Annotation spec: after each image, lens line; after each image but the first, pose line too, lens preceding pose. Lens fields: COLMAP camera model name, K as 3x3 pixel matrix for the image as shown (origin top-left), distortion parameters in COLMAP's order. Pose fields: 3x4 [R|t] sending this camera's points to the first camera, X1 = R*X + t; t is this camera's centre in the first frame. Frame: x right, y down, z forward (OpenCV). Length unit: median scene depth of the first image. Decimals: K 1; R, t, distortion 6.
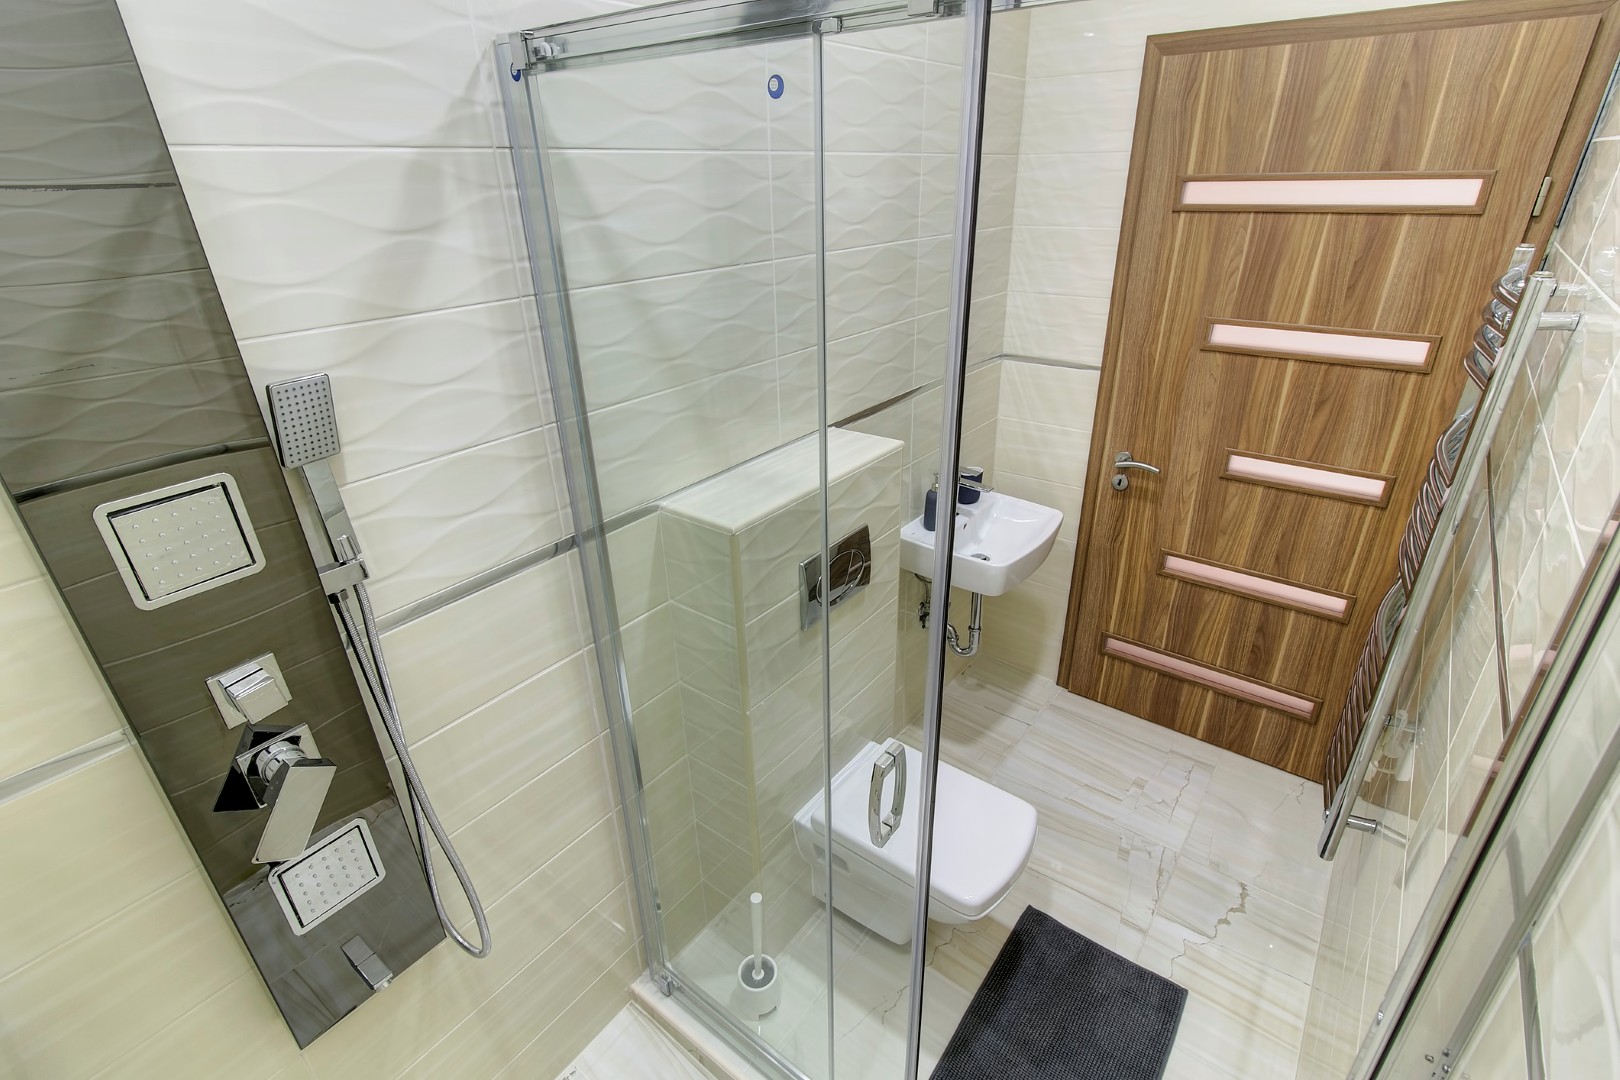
lens RADIAL K [[759.5, 0, 819.7], [0, 759.5, 531.5], [0, 0, 1]] dist [0.003638, 0.001076]
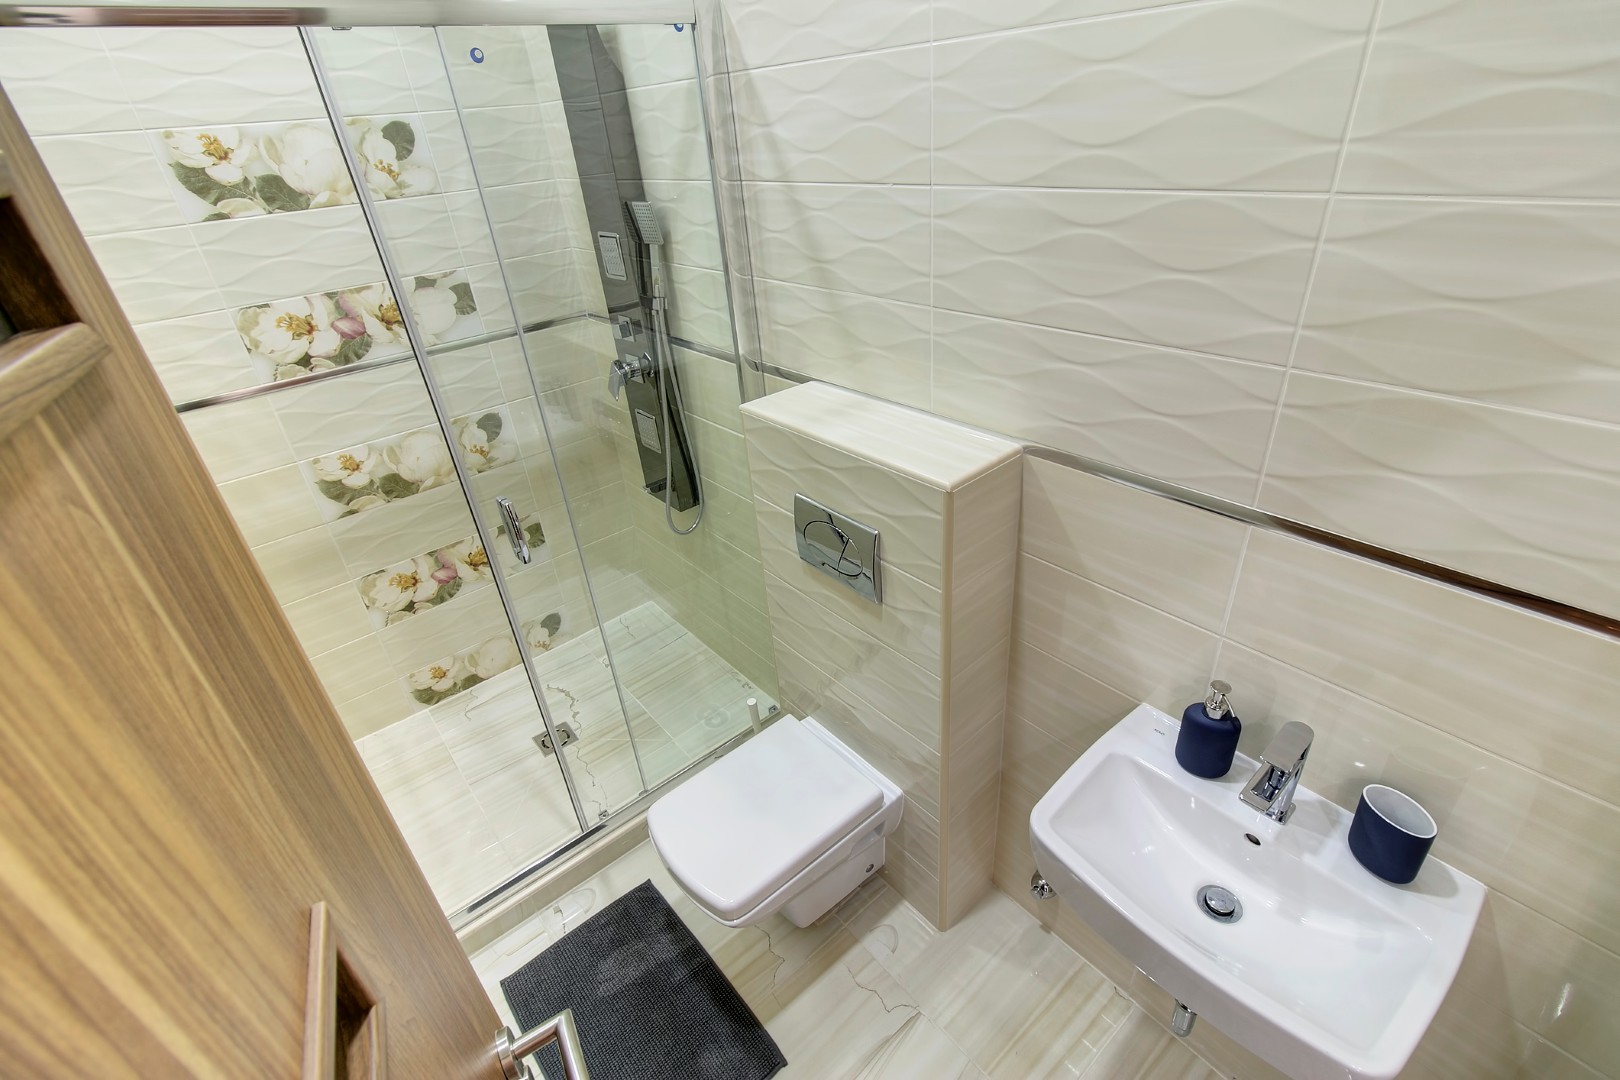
lens RADIAL K [[739.0, 0, 820.3], [0, 739.0, 532.3], [0, 0, 1]] dist [0.001371, 0.000441]
pose [[-0.213330, 0.513766, -0.830984, 0.906200], [-0.346434, 0.755513, 0.556042, -0.531169], [0.913495, 0.406502, 0.016812, 1.151621]]
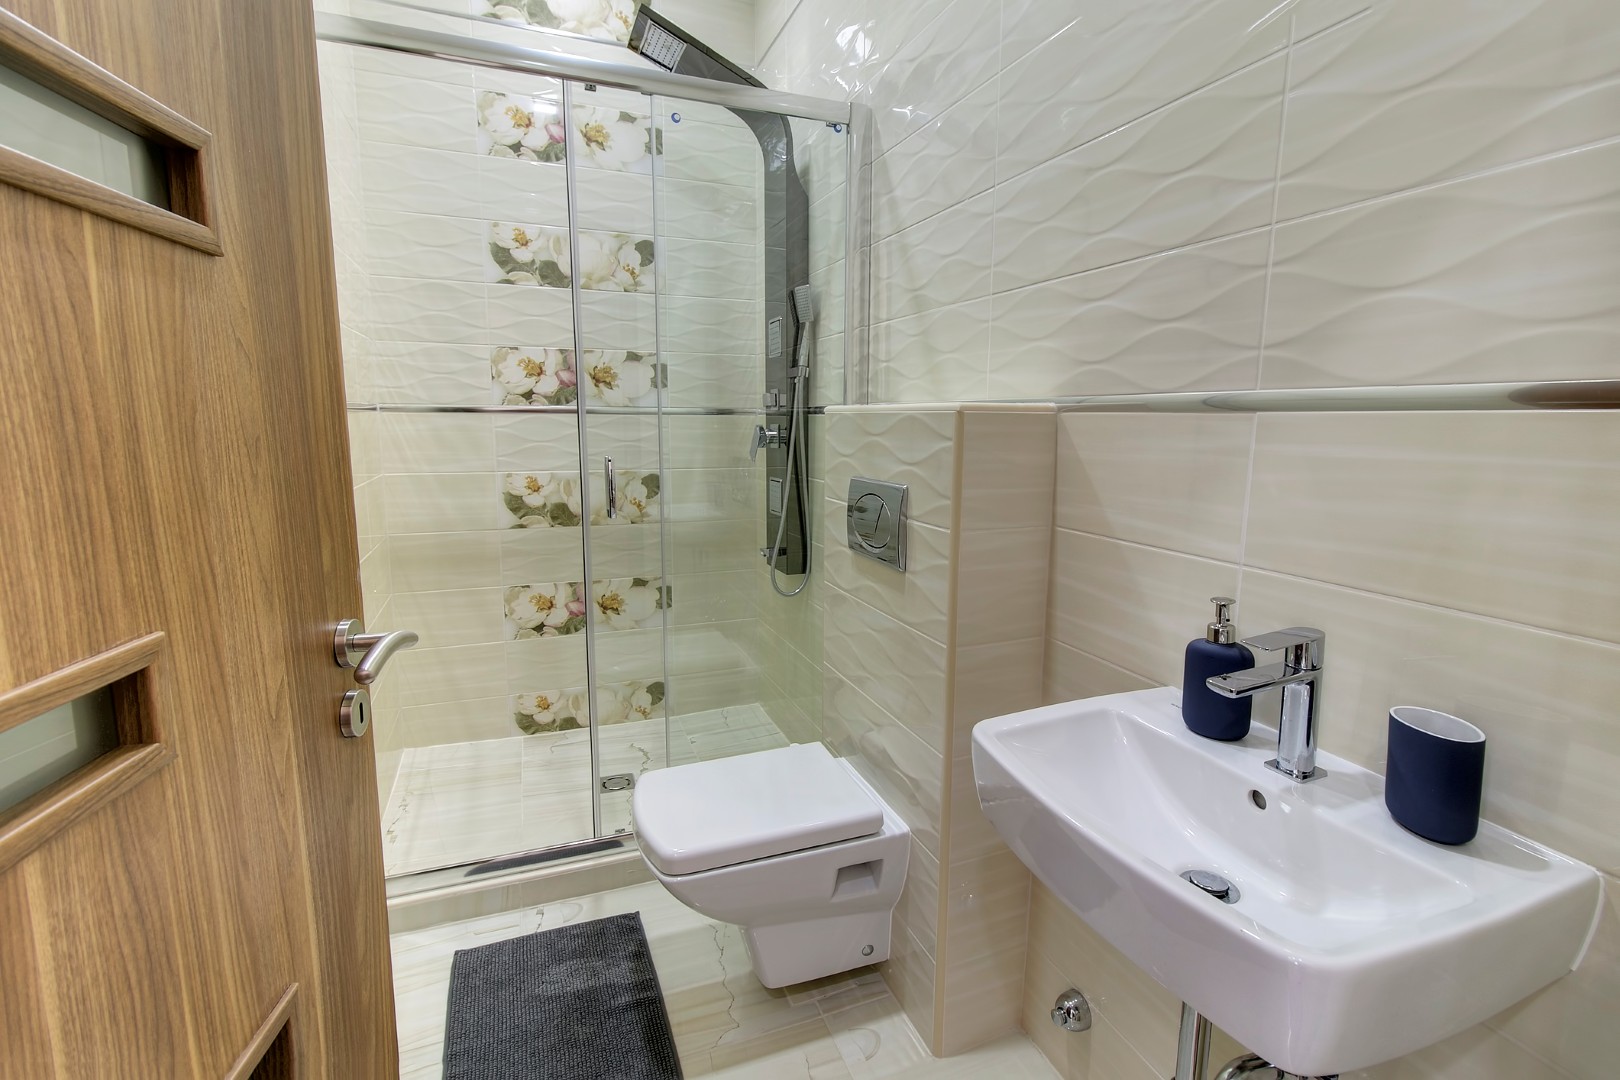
lens RADIAL K [[759.5, 0, 819.7], [0, 759.5, 531.5], [0, 0, 1]] dist [0.003638, 0.001076]
pose [[-0.522221, 0.138698, -0.841456, 0.991430], [-0.362590, 0.856952, 0.366281, -0.289003], [0.771890, 0.496383, -0.397228, 1.578752]]
